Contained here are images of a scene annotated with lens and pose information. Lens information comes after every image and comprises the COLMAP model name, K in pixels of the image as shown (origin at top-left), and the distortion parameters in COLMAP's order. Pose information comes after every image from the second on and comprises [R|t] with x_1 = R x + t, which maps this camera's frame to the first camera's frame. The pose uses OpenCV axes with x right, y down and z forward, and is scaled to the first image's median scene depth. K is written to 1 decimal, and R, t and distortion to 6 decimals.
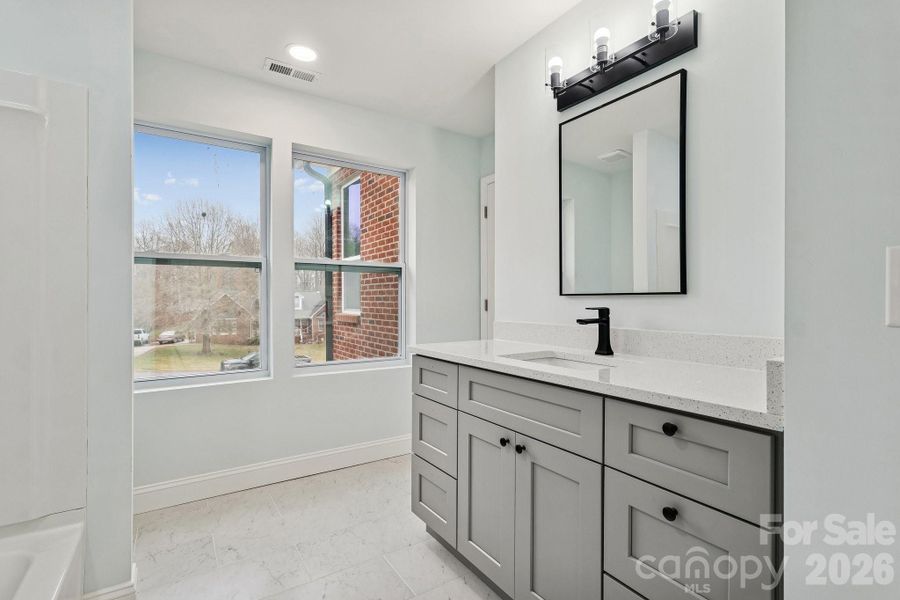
lens RADIAL K [[424.0, 0, 451.2], [0, 424.0, 297.3], [0, 0, 1]] dist [0.006469, 0.000911]
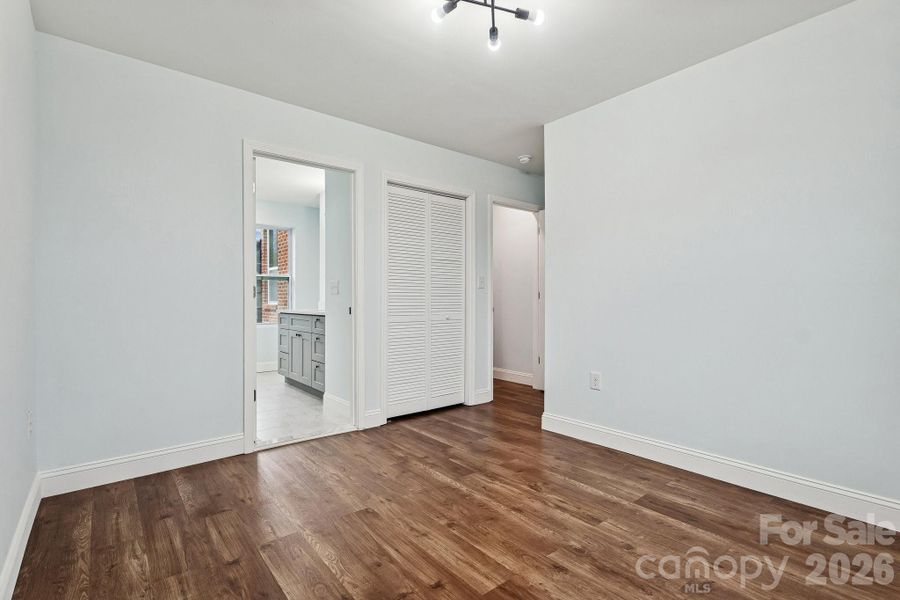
lens RADIAL K [[424.0, 0, 450.2], [0, 424.0, 299.1], [0, 0, 1]] dist [0.006469, 0.000911]
pose [[0.994761, -0.002313, 0.102200, 0.429360], [0.001704, 0.999980, 0.006046, 0.022652], [-0.102212, -0.005840, 0.994746, -1.051823]]
